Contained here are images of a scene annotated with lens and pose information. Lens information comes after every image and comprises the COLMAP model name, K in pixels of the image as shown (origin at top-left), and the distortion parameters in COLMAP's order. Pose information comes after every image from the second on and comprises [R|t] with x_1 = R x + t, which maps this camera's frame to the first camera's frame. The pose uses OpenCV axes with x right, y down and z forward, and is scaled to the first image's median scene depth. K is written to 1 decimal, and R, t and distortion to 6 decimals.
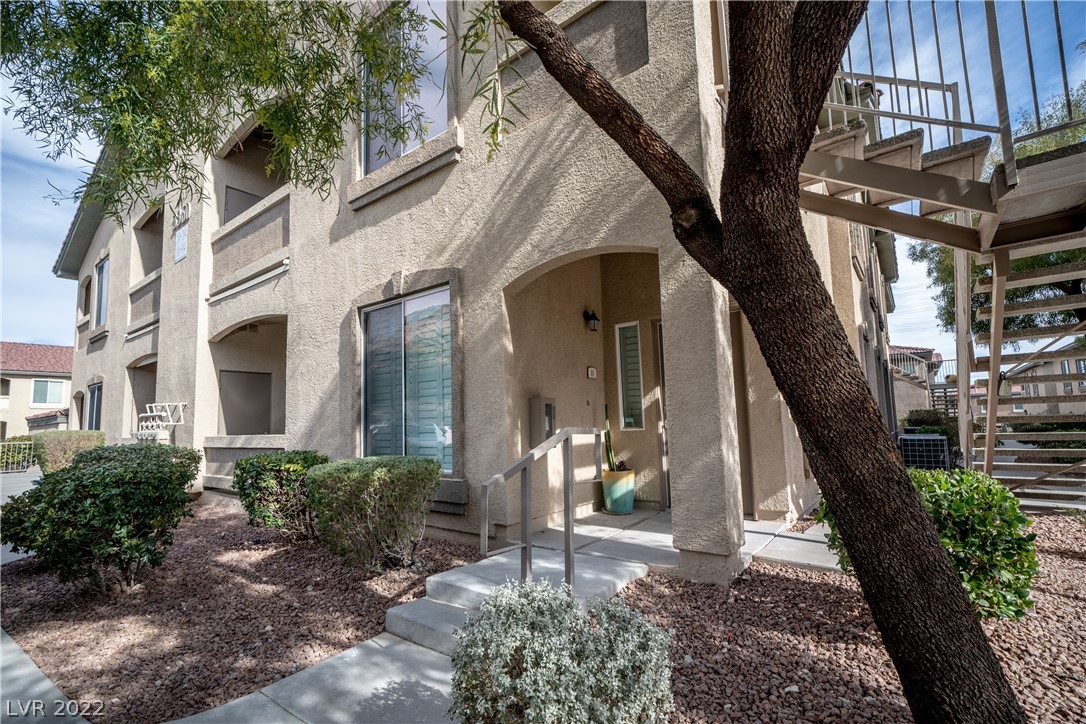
lens RADIAL K [[524.3, 0, 577.5], [0, 524.3, 389.5], [0, 0, 1]] dist [0.002262, 0.003504]
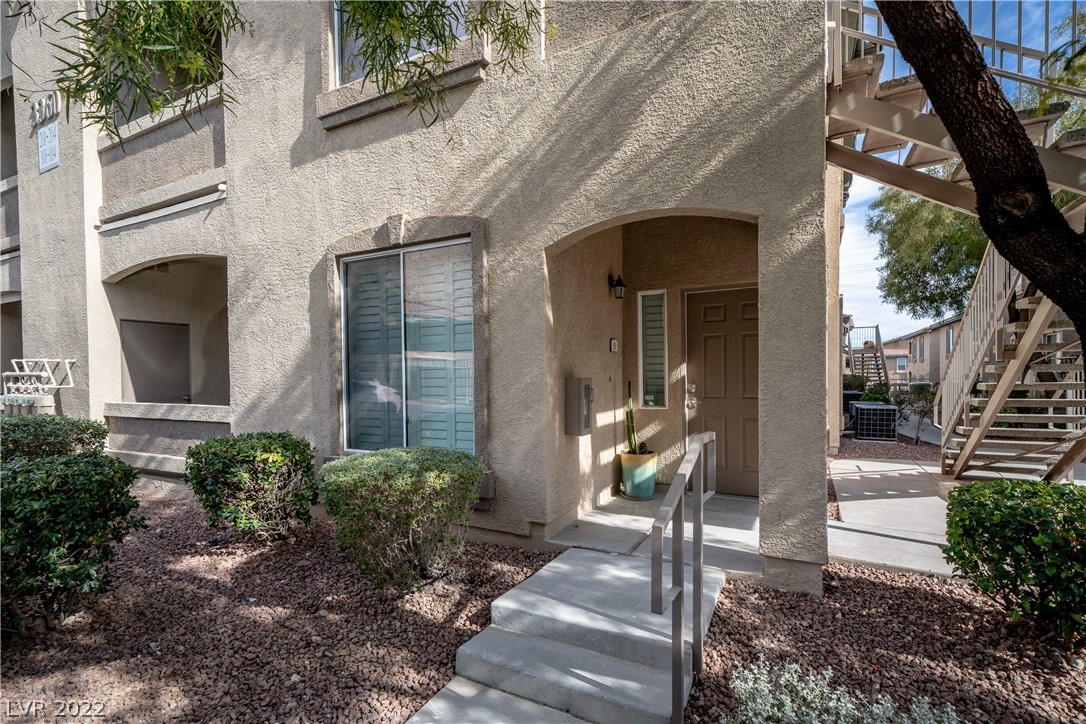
lens RADIAL K [[524.3, 0, 579.2], [0, 524.3, 395.3], [0, 0, 1]] dist [0.002262, 0.003504]
pose [[0.983935, 0.013702, 0.178000, -0.198293], [-0.032827, 0.993936, 0.104948, -0.041054], [-0.175482, -0.109105, 0.978418, 0.125124]]
